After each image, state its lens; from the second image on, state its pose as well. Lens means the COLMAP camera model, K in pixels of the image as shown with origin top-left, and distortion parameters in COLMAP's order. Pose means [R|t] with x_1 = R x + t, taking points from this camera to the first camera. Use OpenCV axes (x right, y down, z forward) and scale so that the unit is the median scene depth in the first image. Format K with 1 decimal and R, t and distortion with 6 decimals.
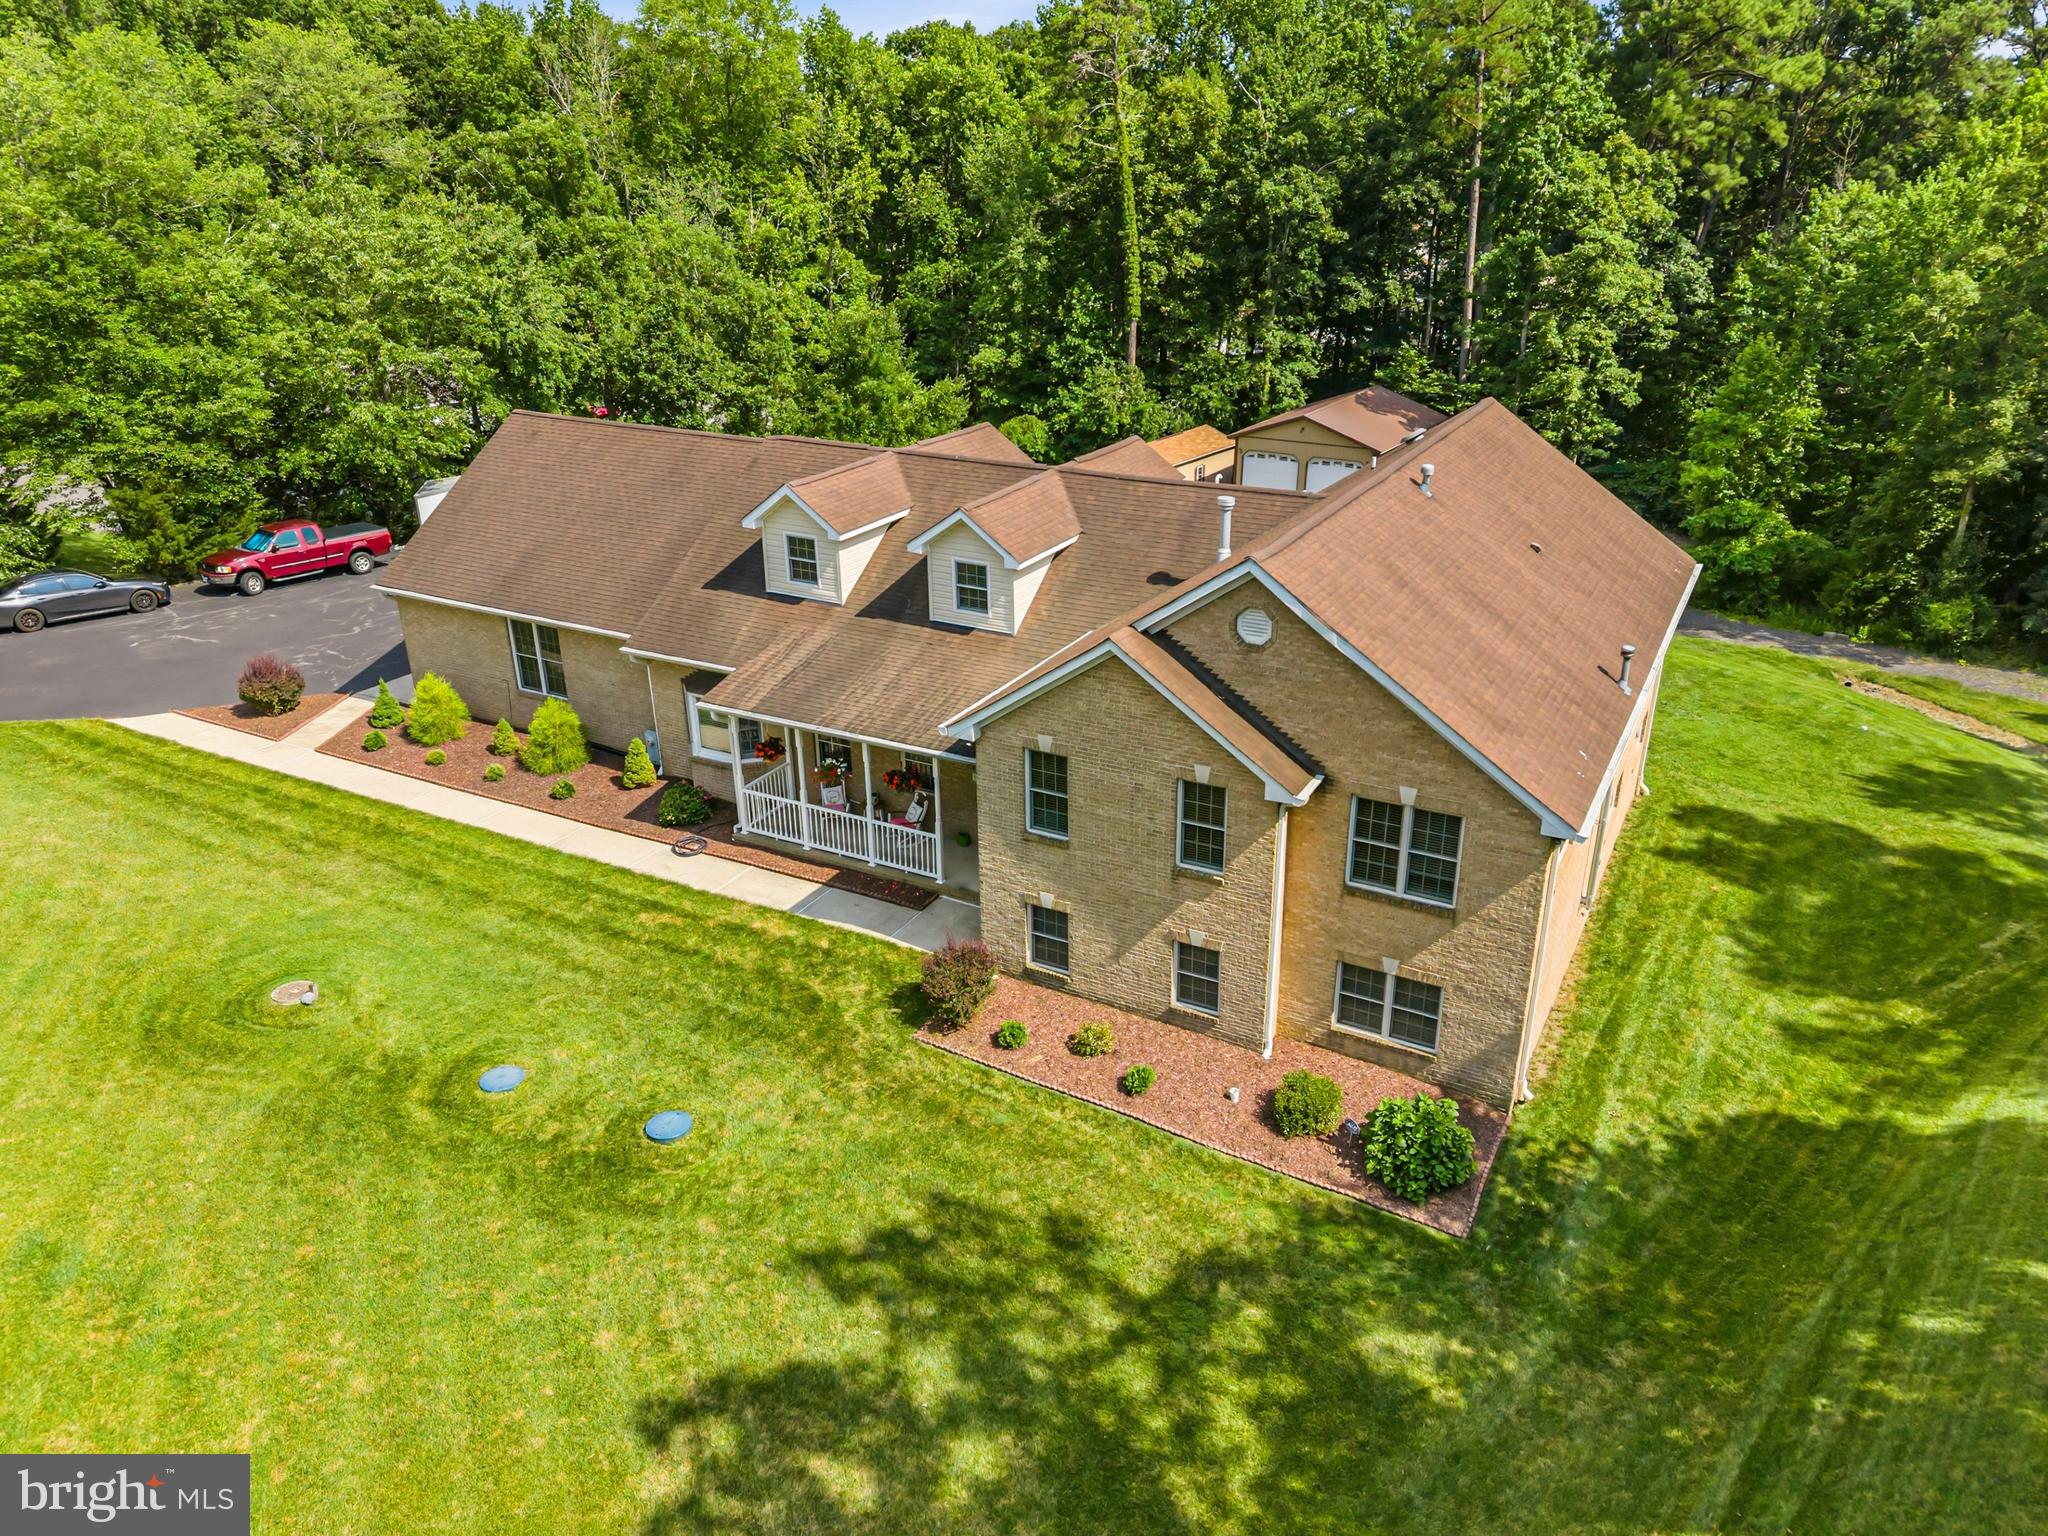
lens RADIAL K [[1433.5, 0, 1051.8], [0, 1433.5, 770.9], [0, 0, 1]] dist [0.017269, -0.005590]
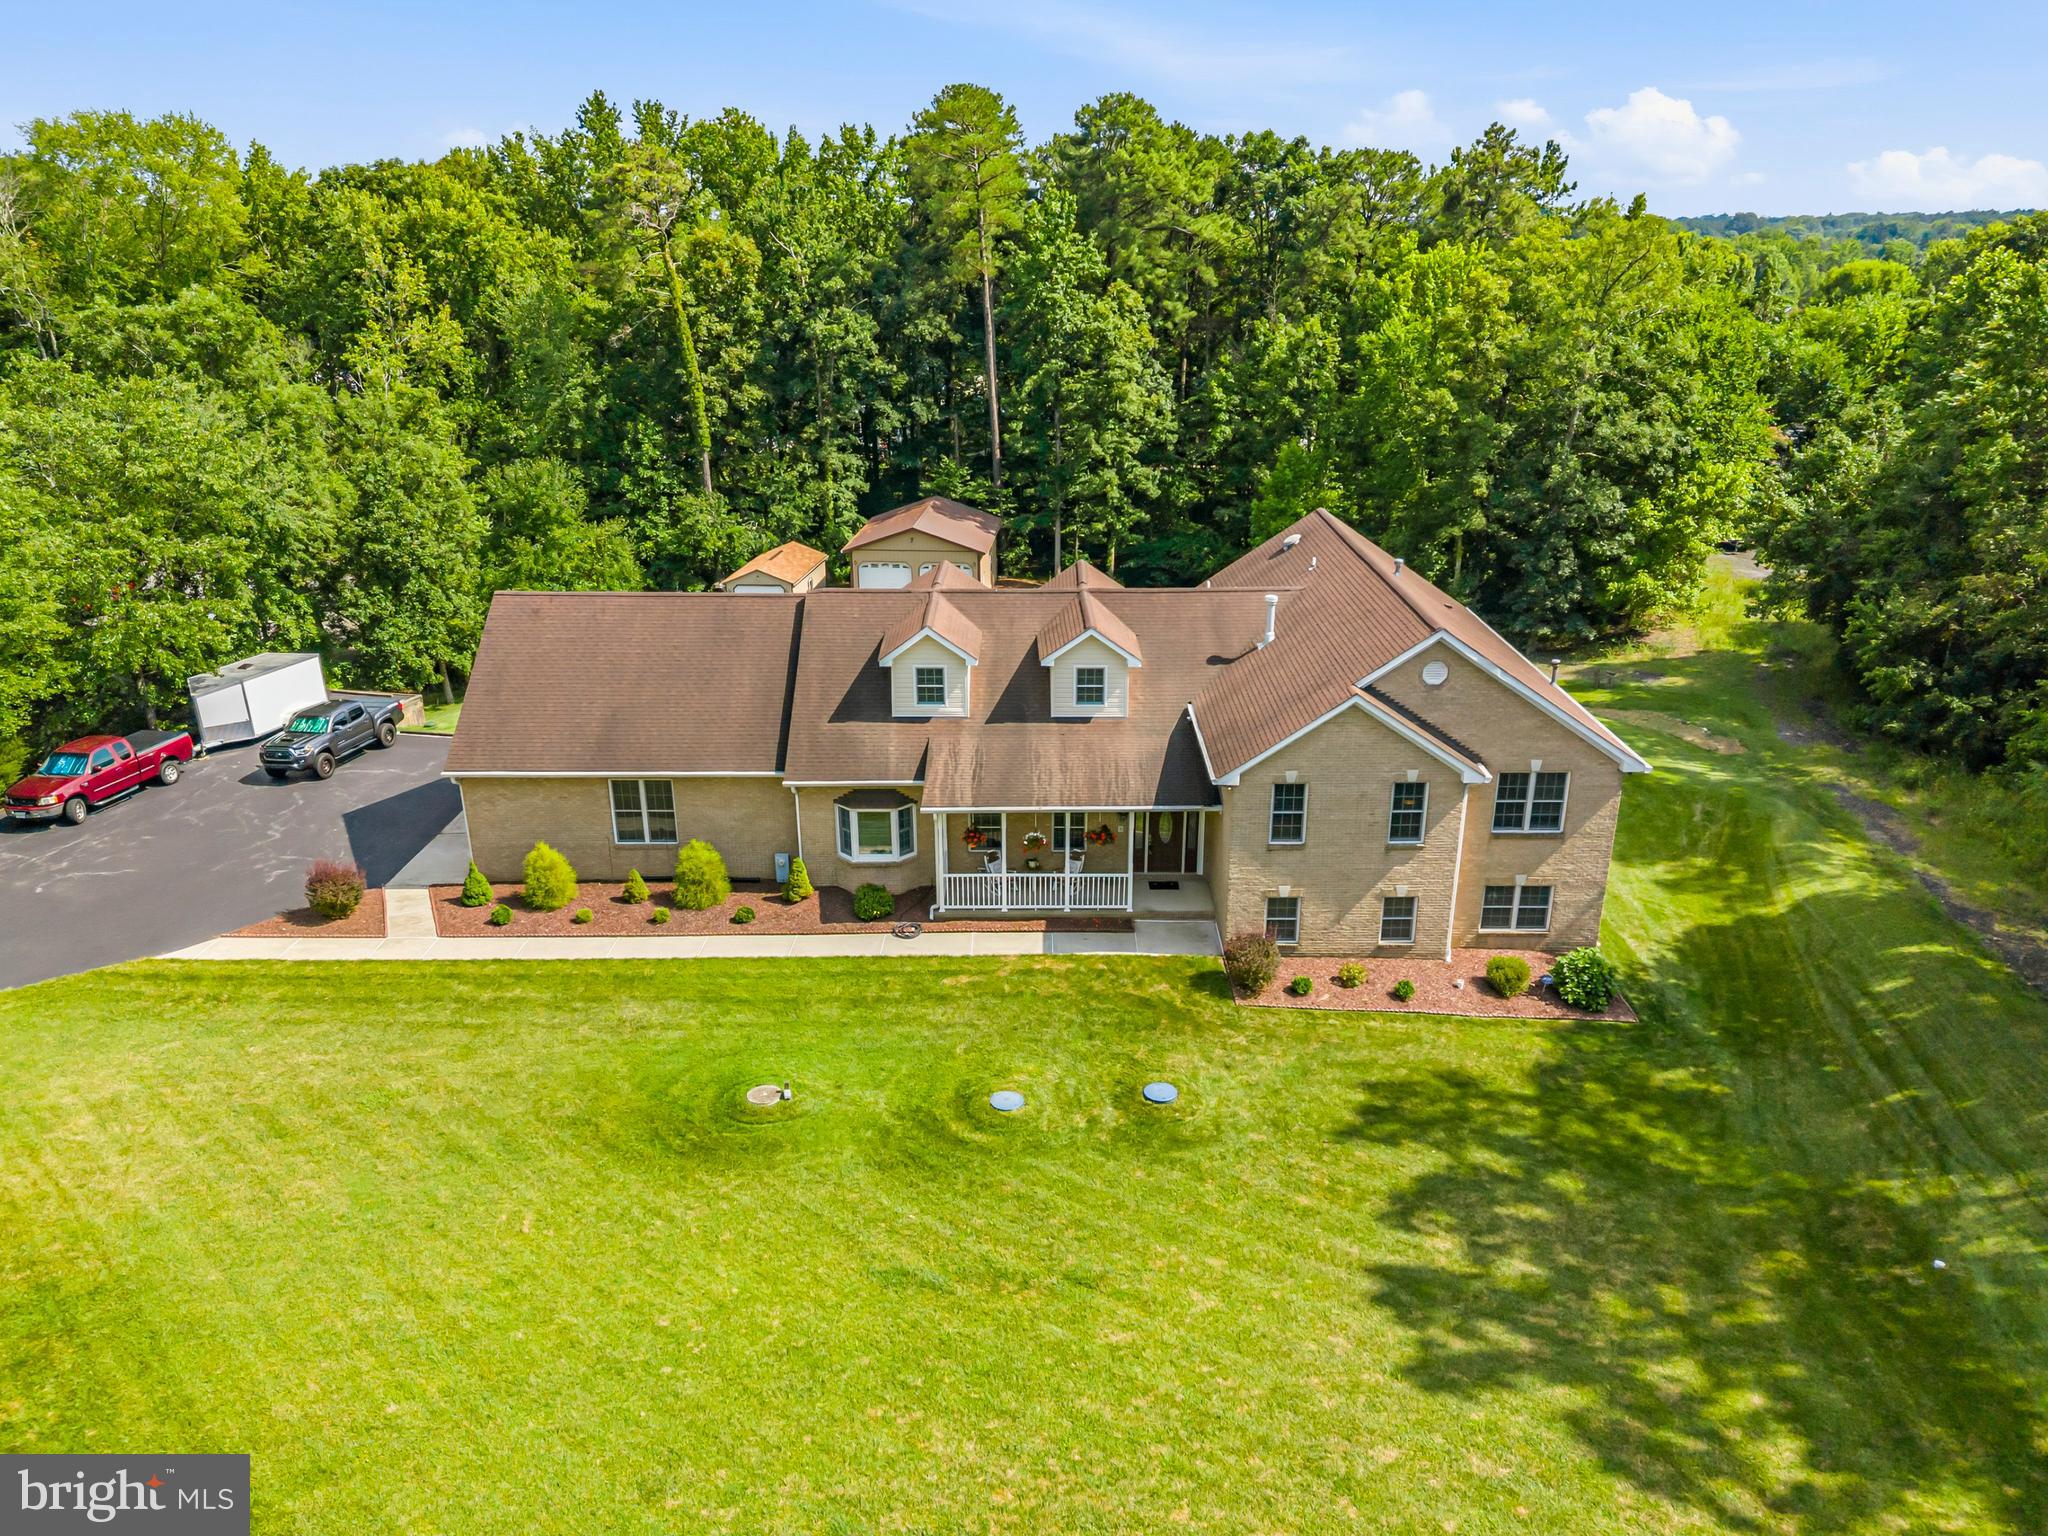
lens RADIAL K [[1450.2, 0, 1028.2], [0, 1450.2, 810.4], [0, 0, 1]] dist [0.067642, -0.109701]
pose [[0.887083, -0.170951, 0.428788, -0.647449], [0.188022, 0.982161, 0.002589, -0.029796], [-0.421582, 0.078325, 0.903401, -0.145192]]
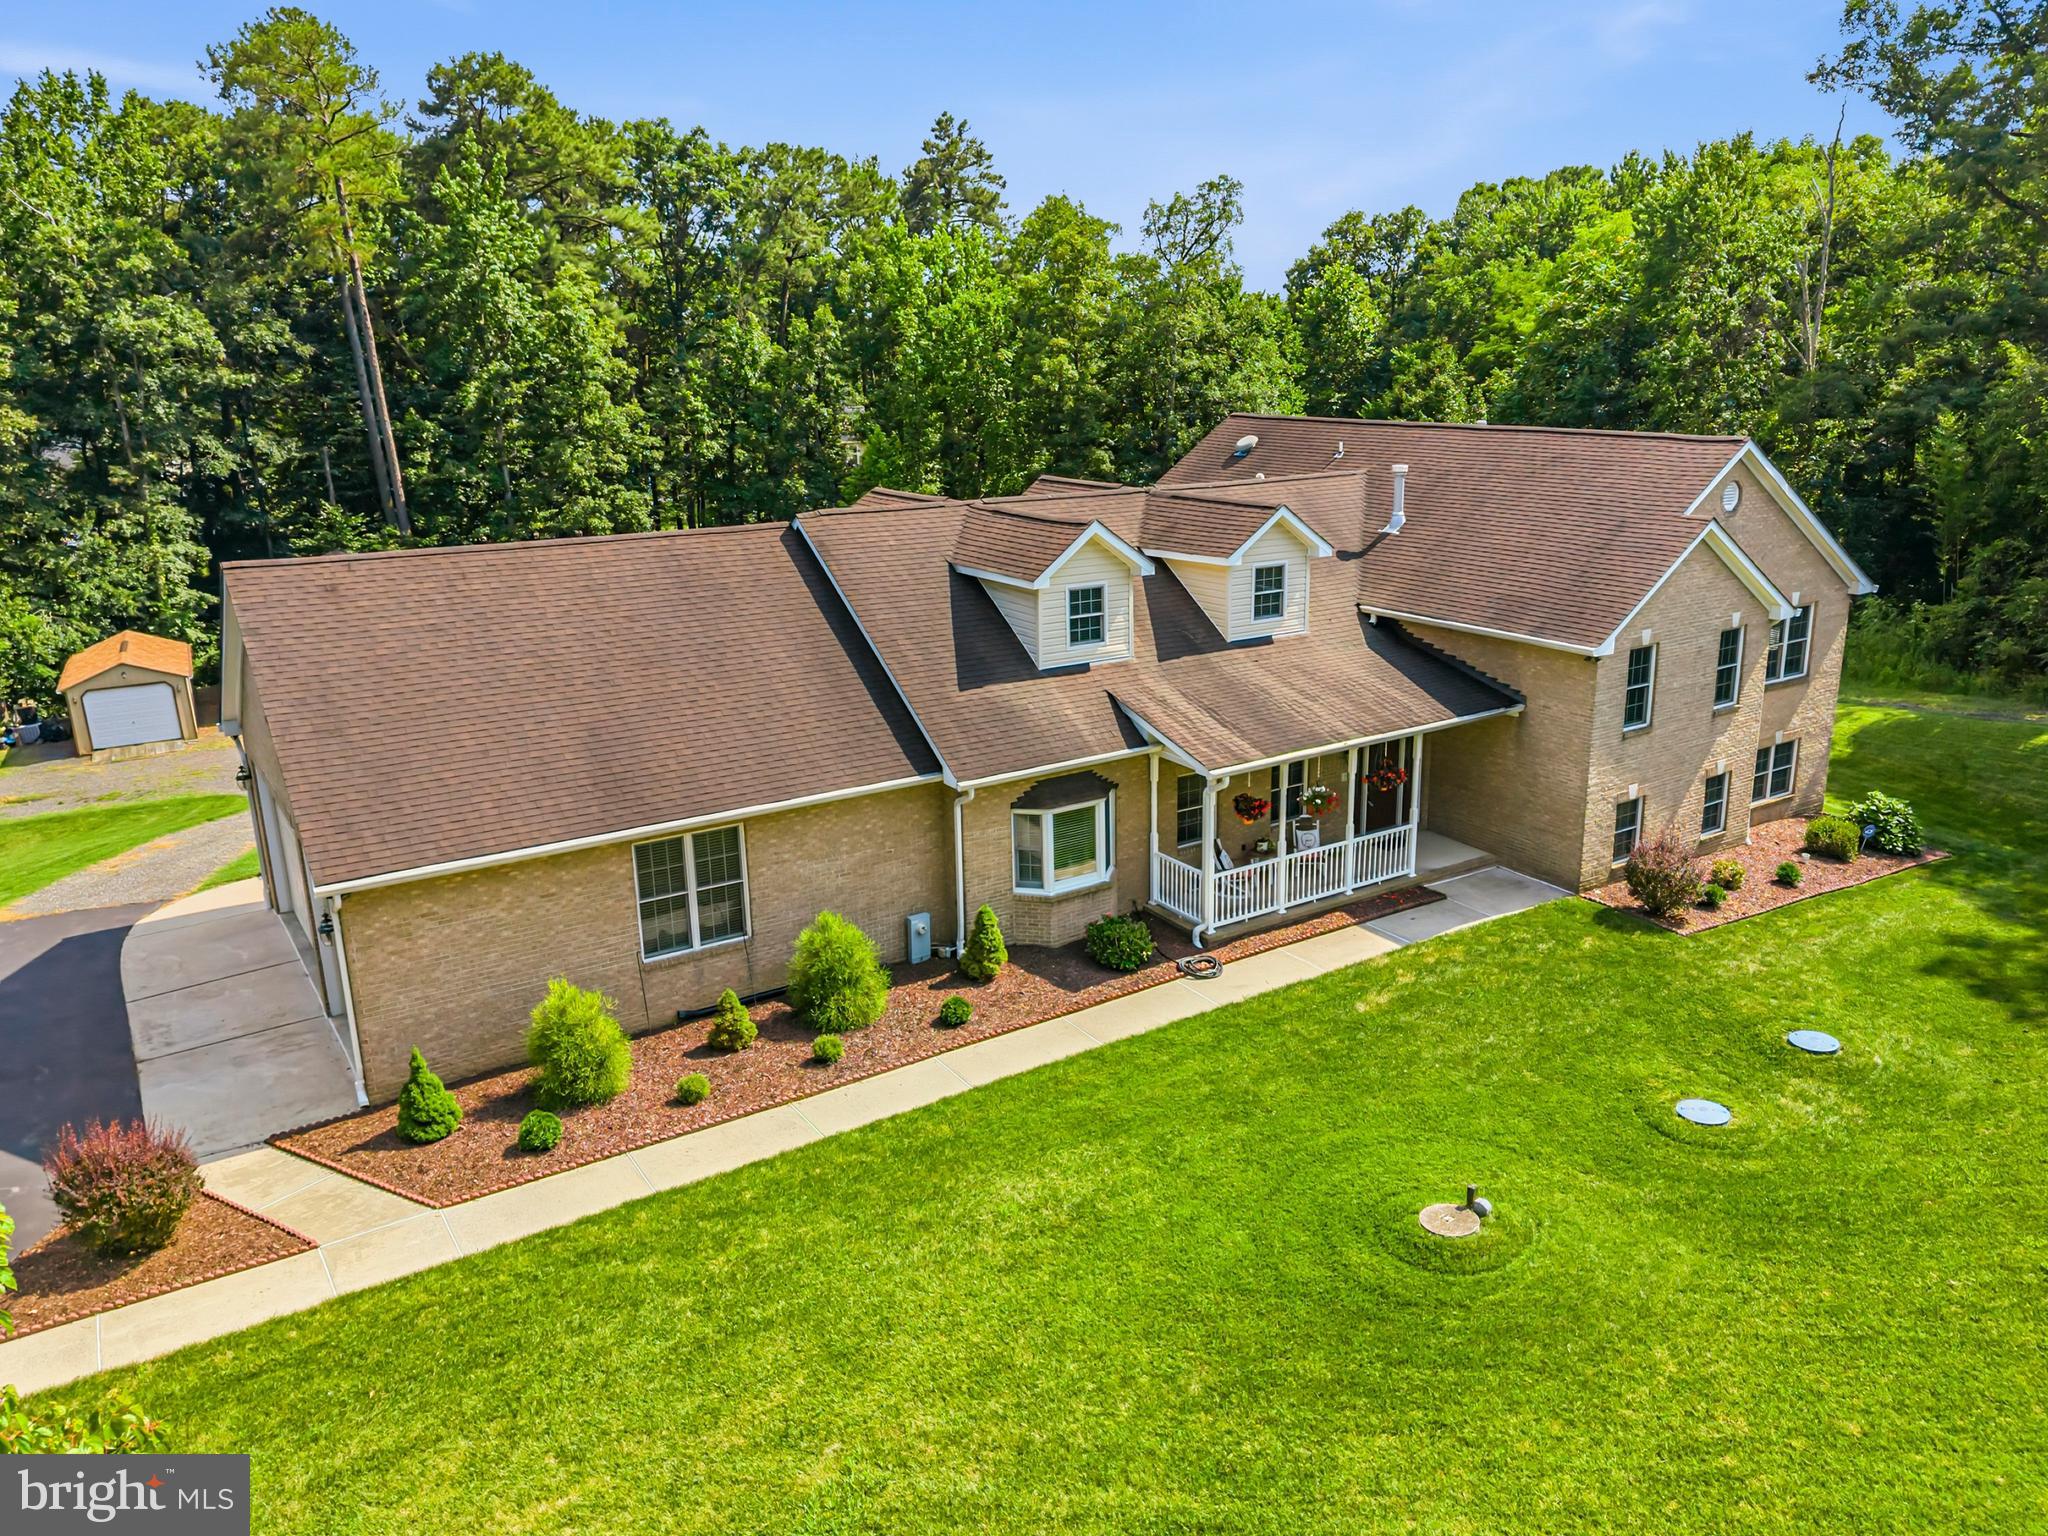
lens RADIAL K [[1508.2, 0, 1106.0], [0, 1508.2, 776.1], [0, 0, 1]] dist [0.023200, -0.010698]
pose [[0.460015, -0.247851, 0.852617, -0.924715], [0.366605, 0.927598, 0.071852, -0.119187], [-0.808694, 0.279520, 0.517573, 0.570155]]
